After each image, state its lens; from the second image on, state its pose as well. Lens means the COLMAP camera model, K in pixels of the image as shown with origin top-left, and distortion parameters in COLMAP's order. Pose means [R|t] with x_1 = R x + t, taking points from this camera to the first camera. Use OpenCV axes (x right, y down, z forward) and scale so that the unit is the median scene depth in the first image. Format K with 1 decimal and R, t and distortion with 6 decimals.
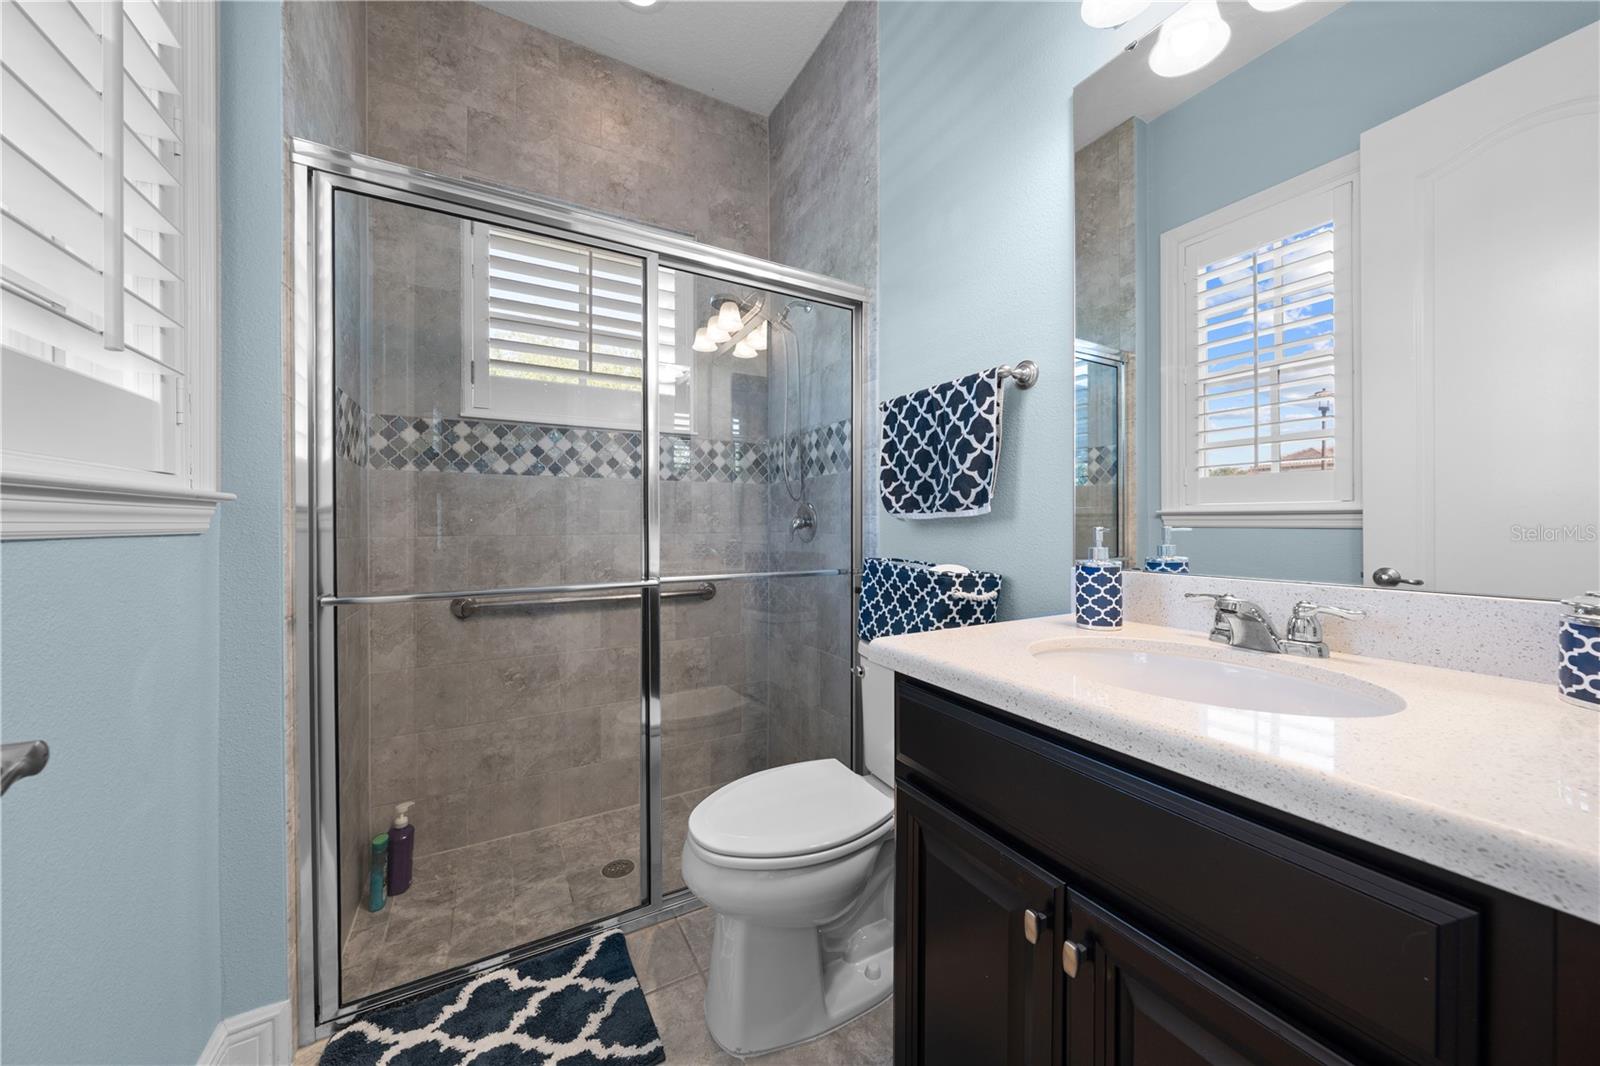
lens RADIAL K [[566.9, 0, 806.1], [0, 566.9, 527.9], [0, 0, 1]] dist [-0.000369, 0.000014]
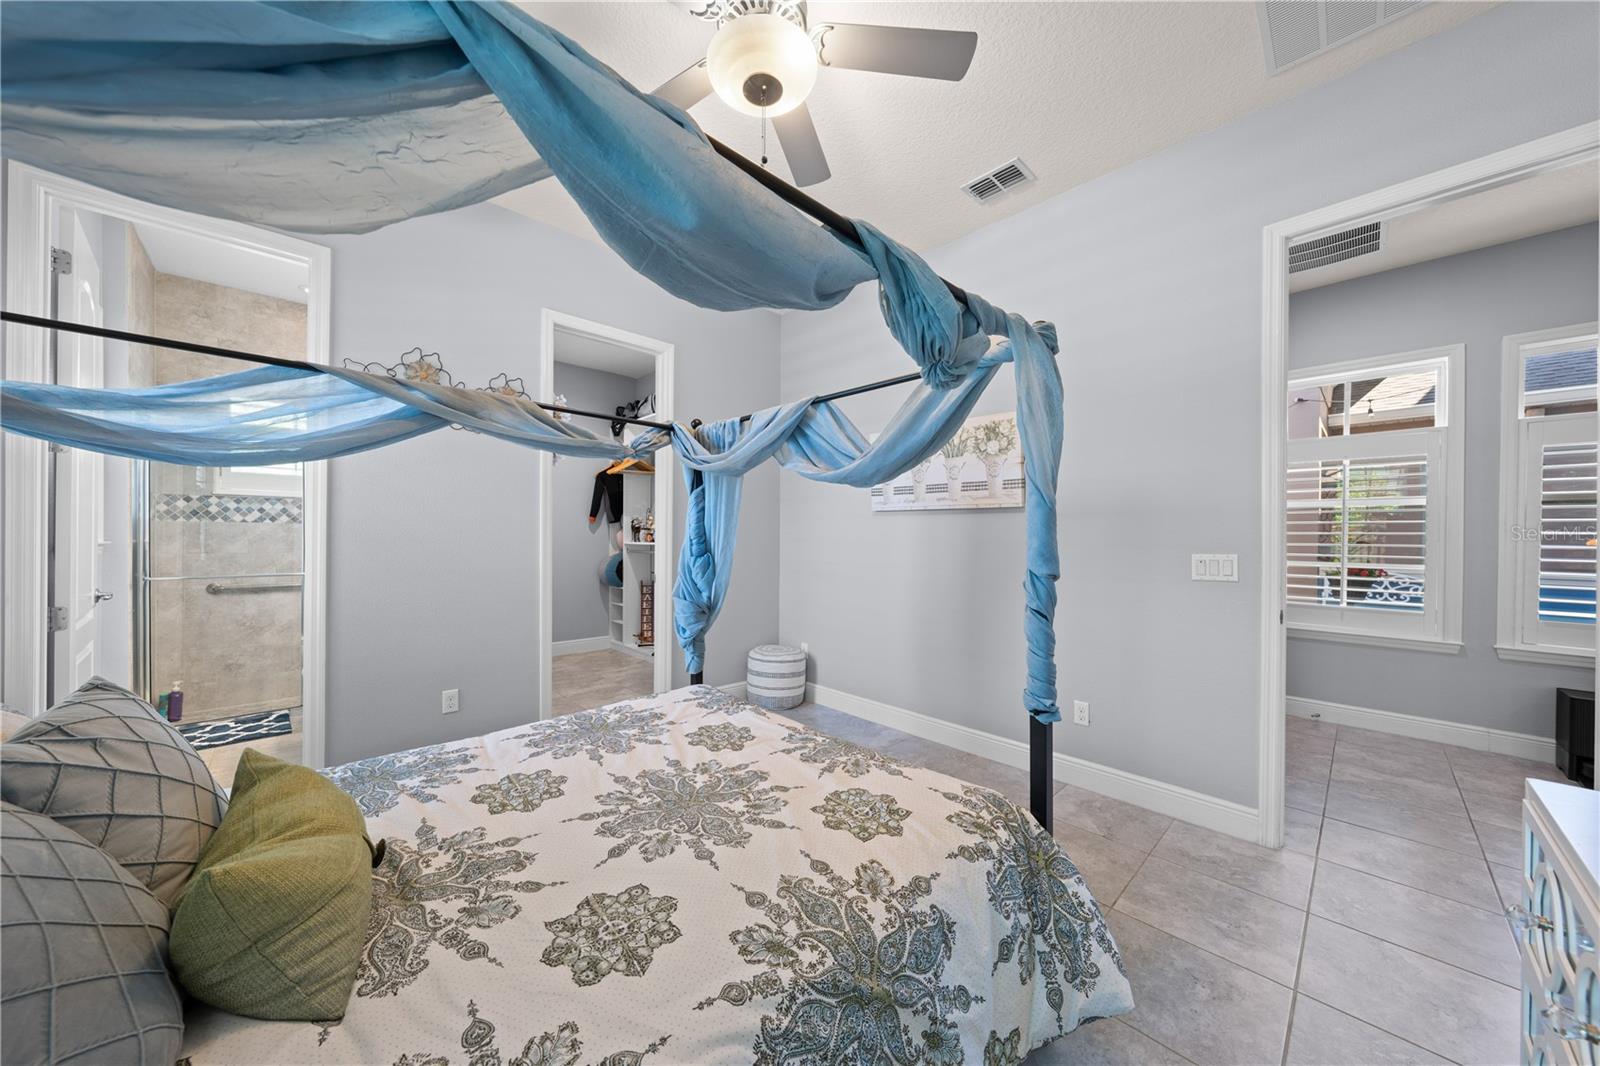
lens RADIAL K [[541.6, 0, 796.1], [0, 541.6, 540.8], [0, 0, 1]] dist [0.000305, -0.000044]
pose [[0.968482, 0.003369, 0.249060, 0.901379], [-0.003284, 0.999994, -0.000755, -0.035717], [-0.249061, -0.000086, 0.968488, -1.352792]]
